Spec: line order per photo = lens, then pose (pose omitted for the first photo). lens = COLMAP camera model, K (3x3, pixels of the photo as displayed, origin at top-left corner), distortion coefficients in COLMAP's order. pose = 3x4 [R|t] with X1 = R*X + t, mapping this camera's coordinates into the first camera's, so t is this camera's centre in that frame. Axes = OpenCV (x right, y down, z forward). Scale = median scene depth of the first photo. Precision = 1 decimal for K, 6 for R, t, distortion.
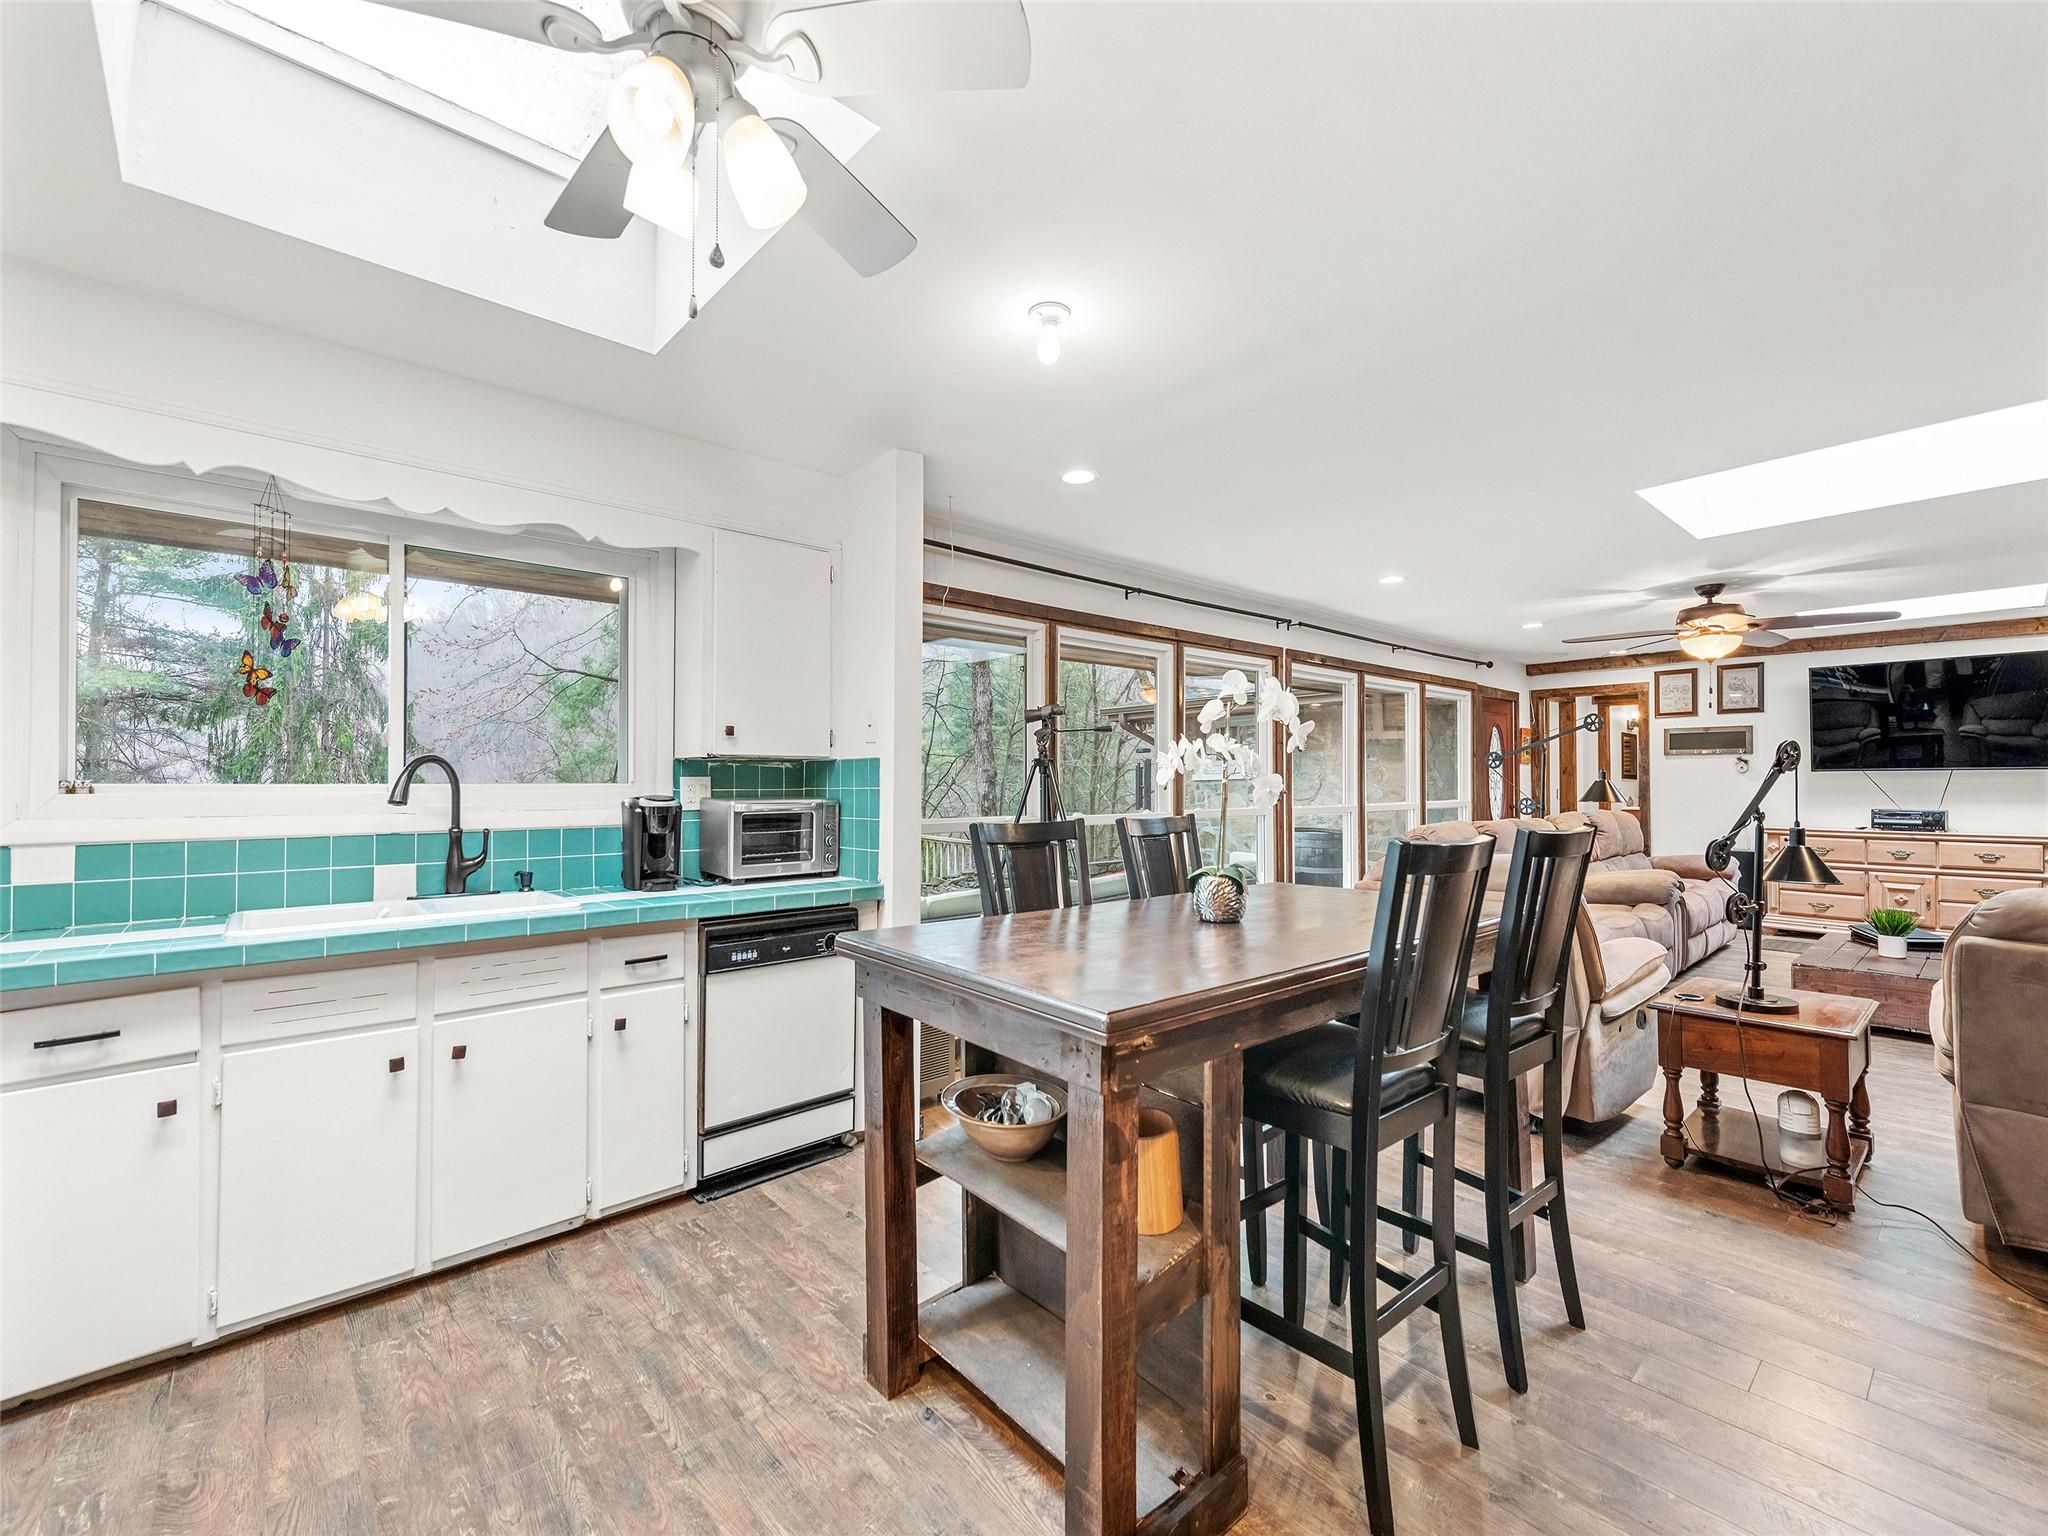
lens RADIAL K [[876.5, 0, 1007.8], [0, 876.5, 775.2], [0, 0, 1]] dist [0.010093, -0.000982]
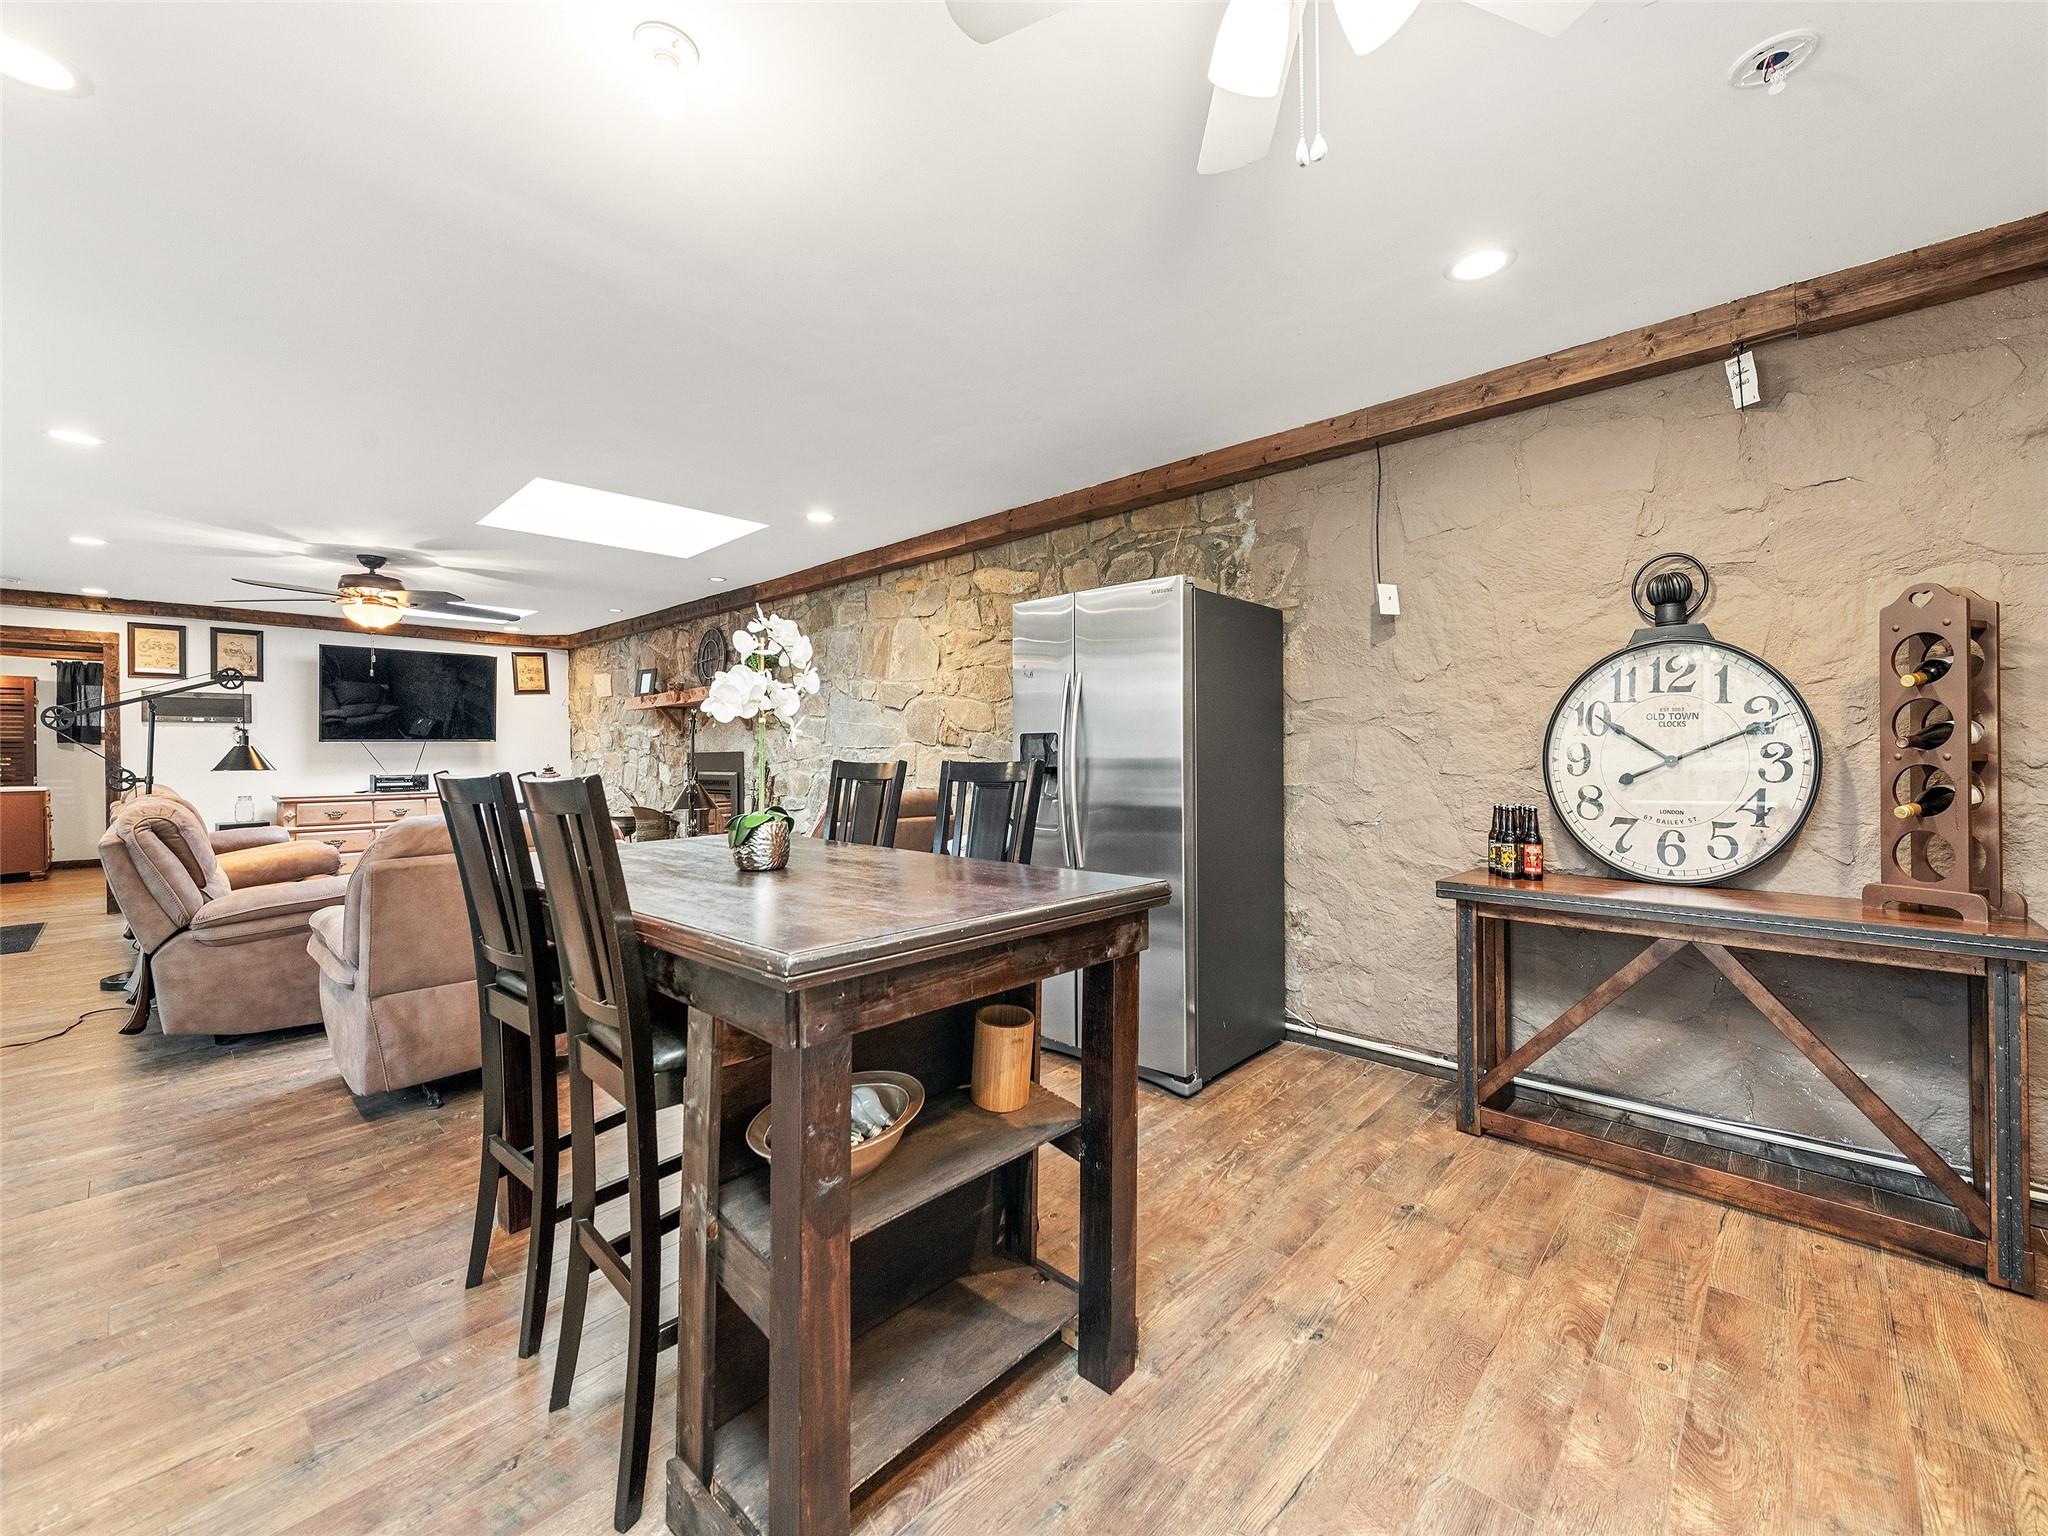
lens RADIAL K [[833.8, 0, 1071.8], [0, 833.8, 747.6], [0, 0, 1]] dist [-0.002360, -0.000212]
pose [[-0.136190, 0.007781, 0.990652, -0.207020], [0.002991, 0.999968, -0.007443, 0.013359], [-0.990678, 0.001949, -0.136209, 0.239976]]
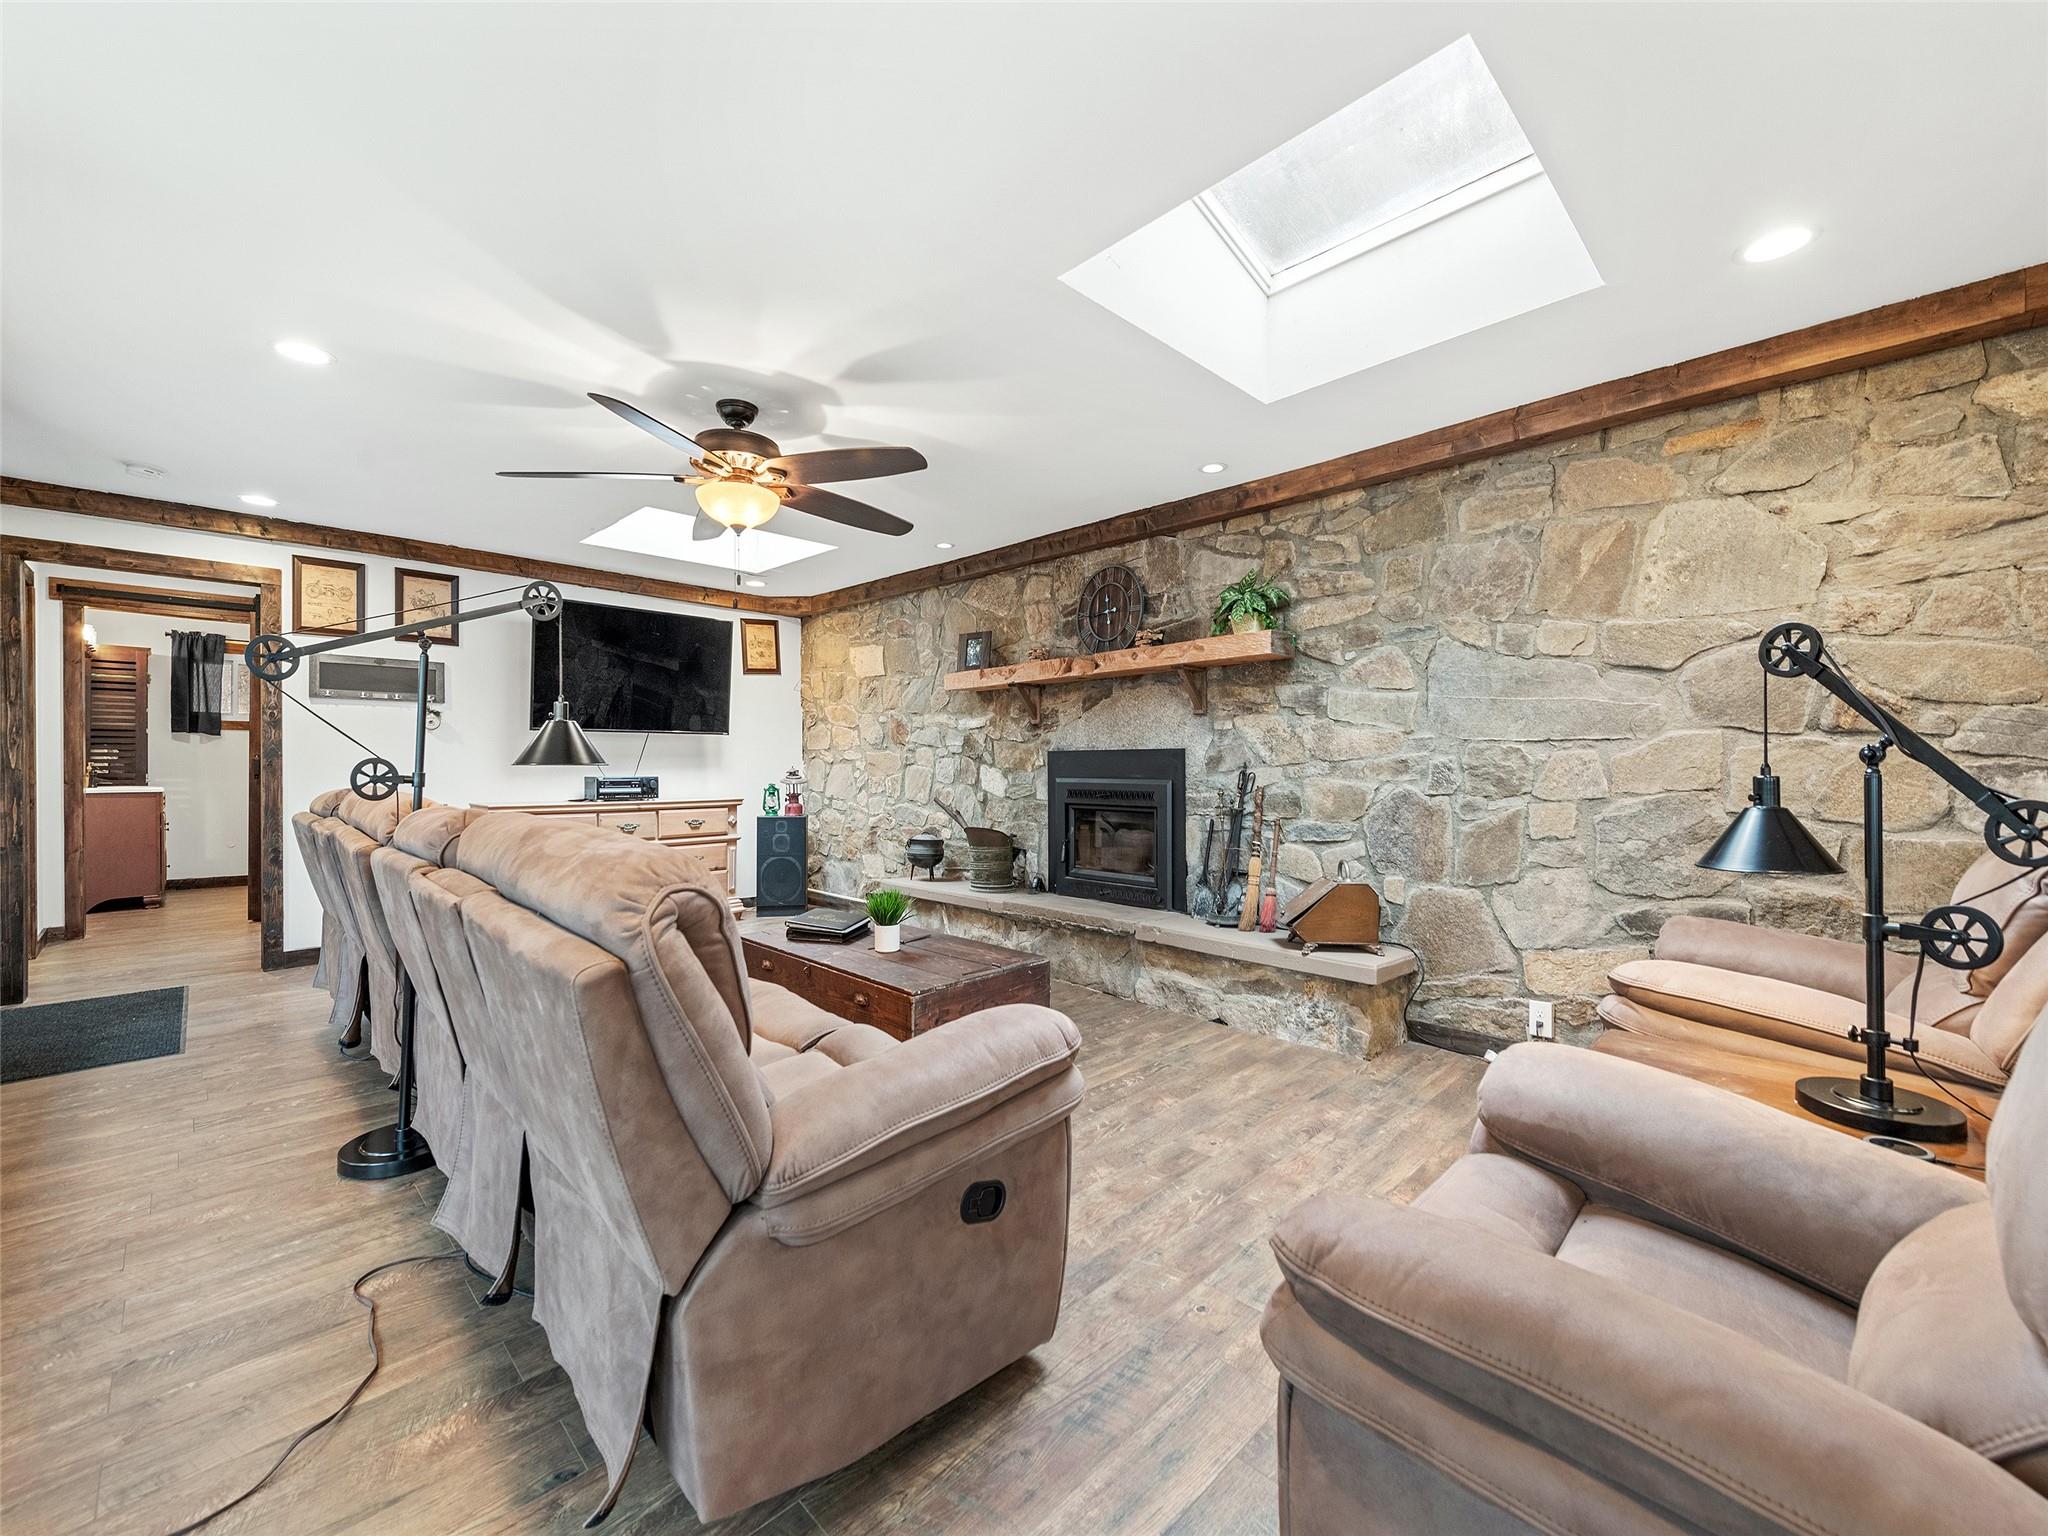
lens RADIAL K [[830.9, 0, 1020.5], [0, 830.9, 764.5], [0, 0, 1]] dist [0.005579, 0.000000]
pose [[-0.070957, 0.001573, 0.997478, 0.157612], [-0.009312, 0.999954, -0.002240, 0.023658], [-0.997436, -0.009448, -0.070939, 0.628642]]
